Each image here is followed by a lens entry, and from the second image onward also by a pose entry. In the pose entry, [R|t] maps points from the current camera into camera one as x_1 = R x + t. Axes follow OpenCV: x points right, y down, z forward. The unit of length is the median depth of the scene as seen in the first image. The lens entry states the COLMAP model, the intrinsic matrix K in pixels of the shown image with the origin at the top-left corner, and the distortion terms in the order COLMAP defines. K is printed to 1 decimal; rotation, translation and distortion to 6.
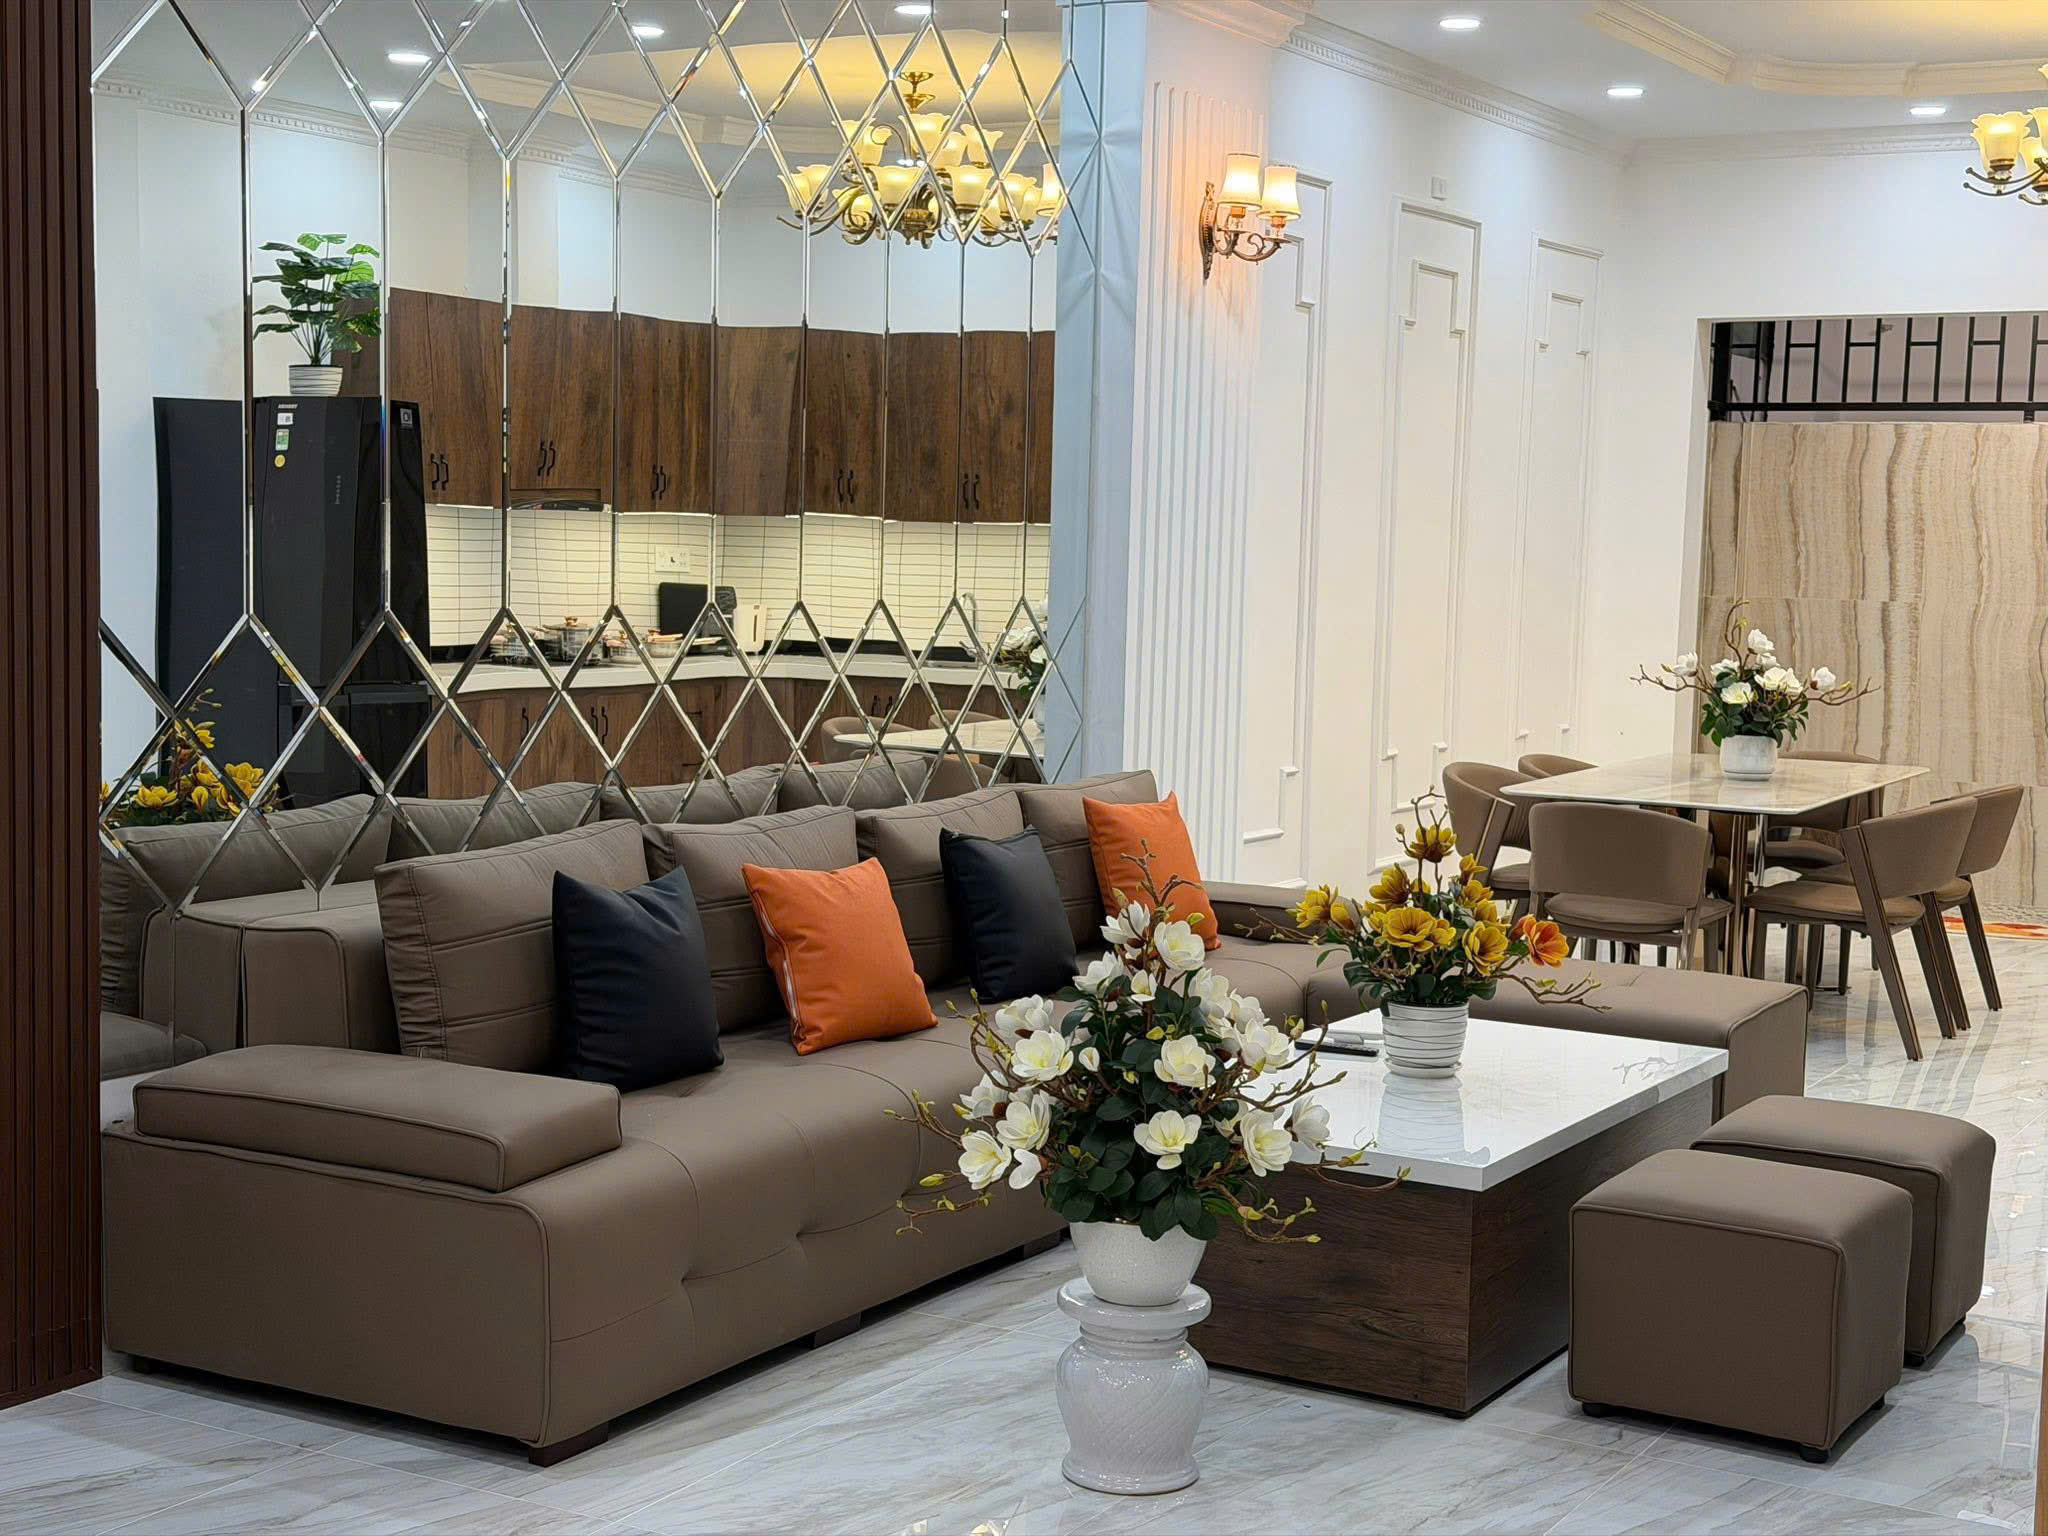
lens RADIAL K [[2849.0, 0, 1030.6], [0, 2849.0, 763.9], [0, 0, 1]] dist [0.104083, 0.000000]
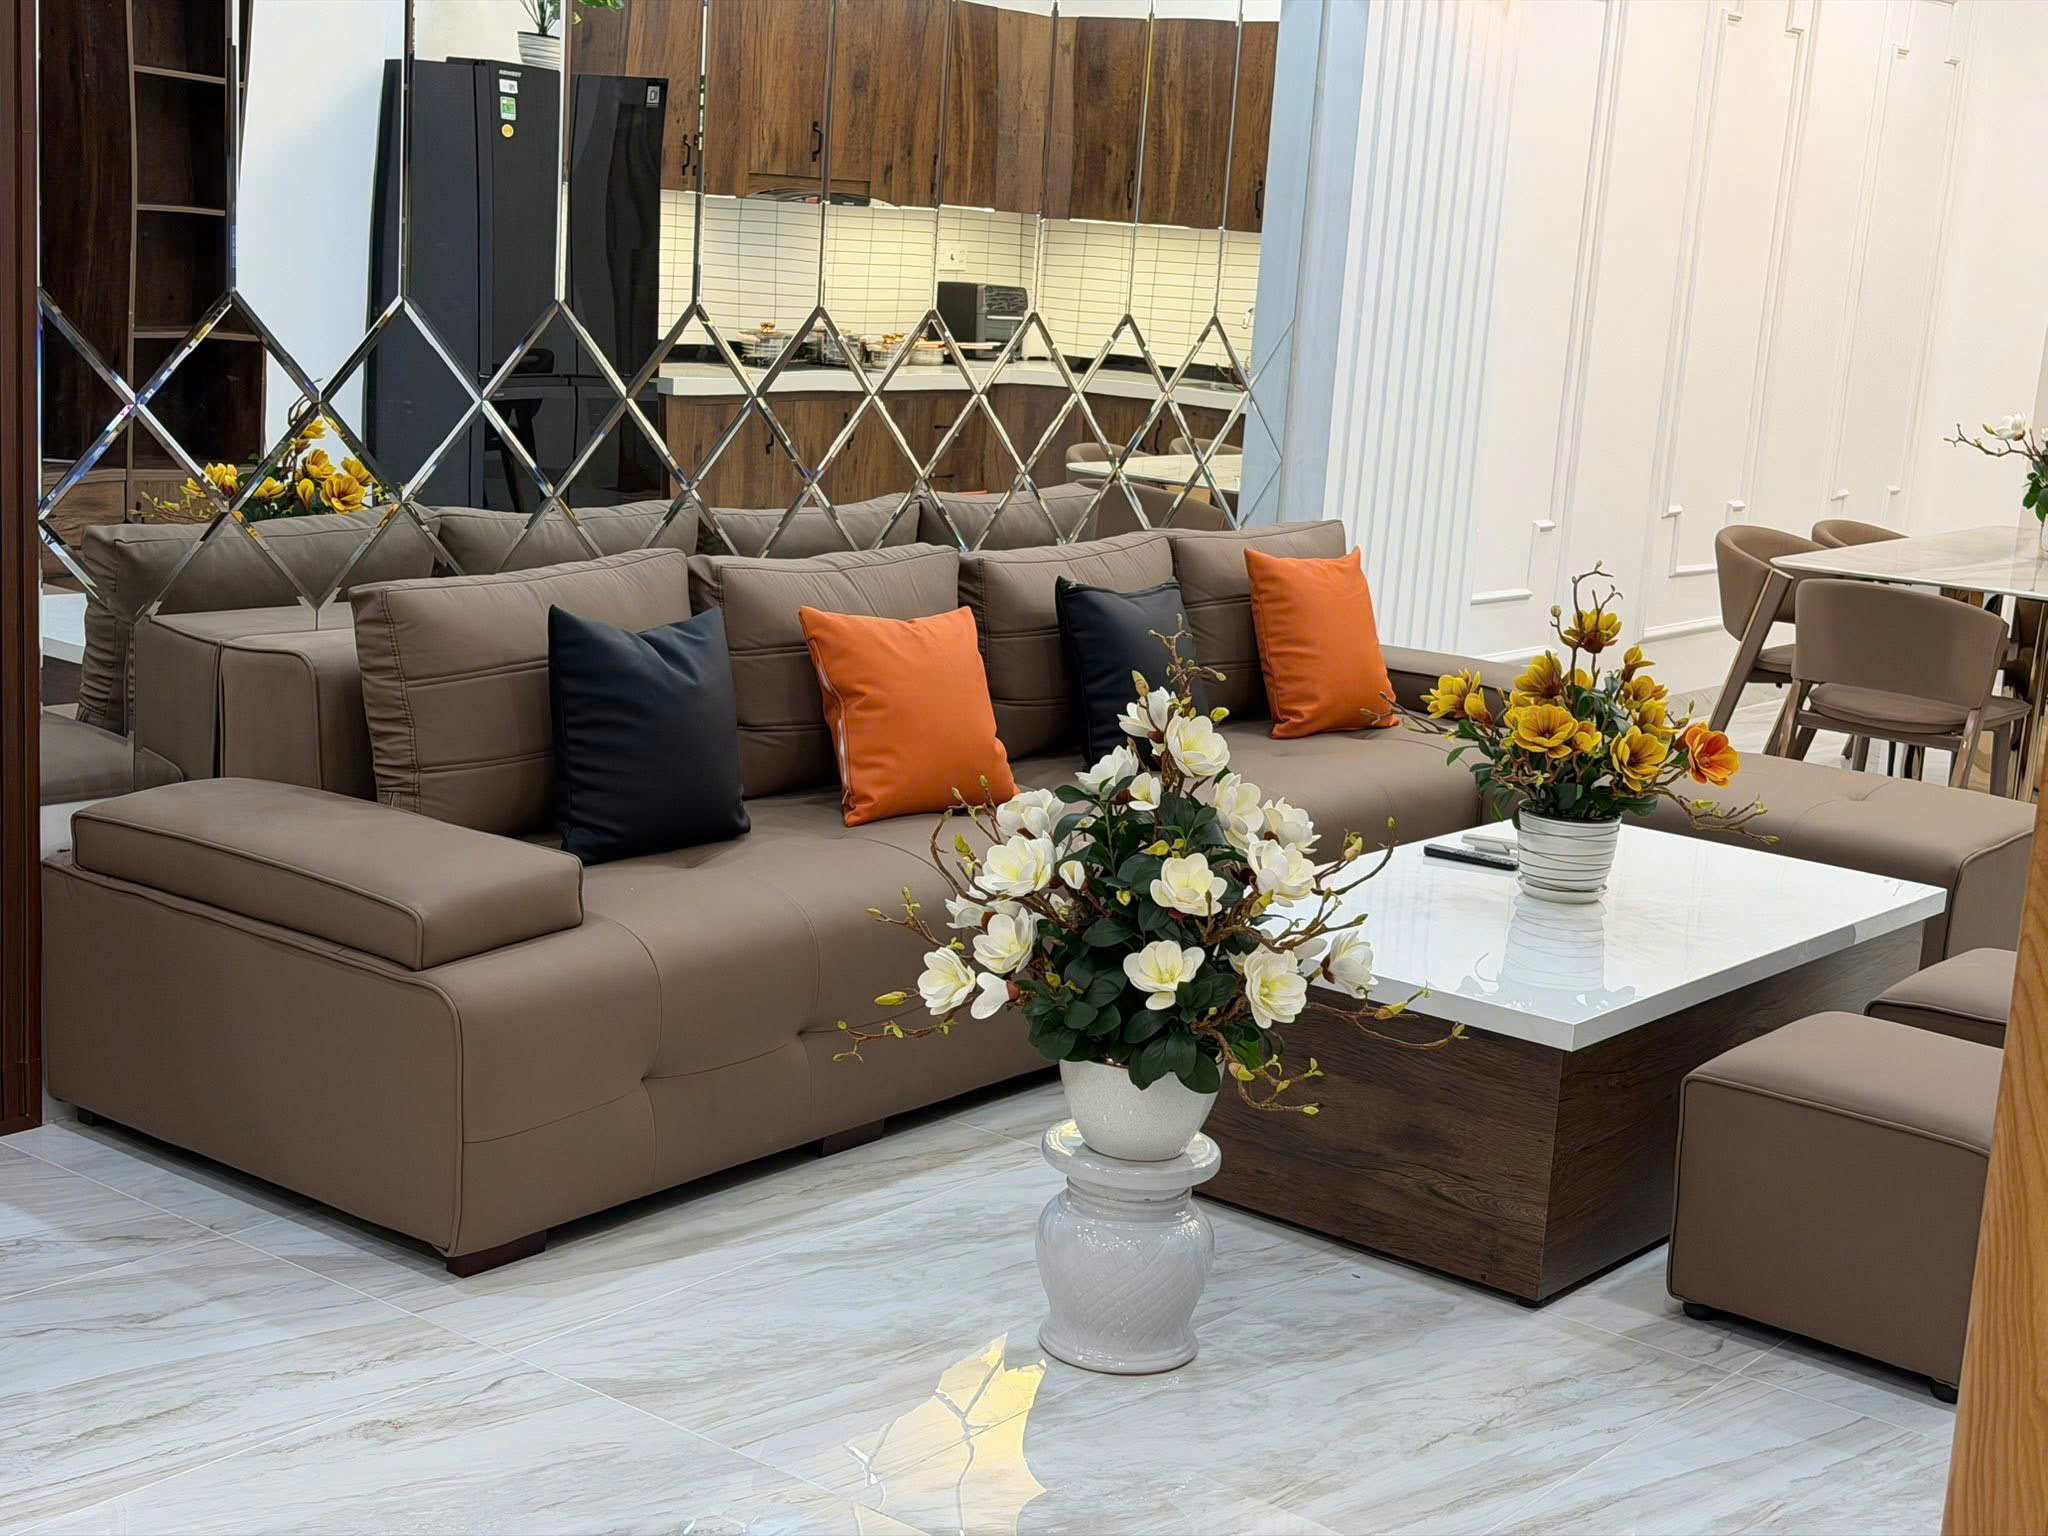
lens RADIAL K [[2849.0, 0, 1024.1], [0, 2849.0, 784.3], [0, 0, 1]] dist [0.104083, 0.000000]
pose [[0.989386, 0.067485, -0.128690, 0.096768], [-0.053588, 0.992645, 0.108556, -0.011267], [0.135070, -0.100508, 0.985725, 0.148419]]
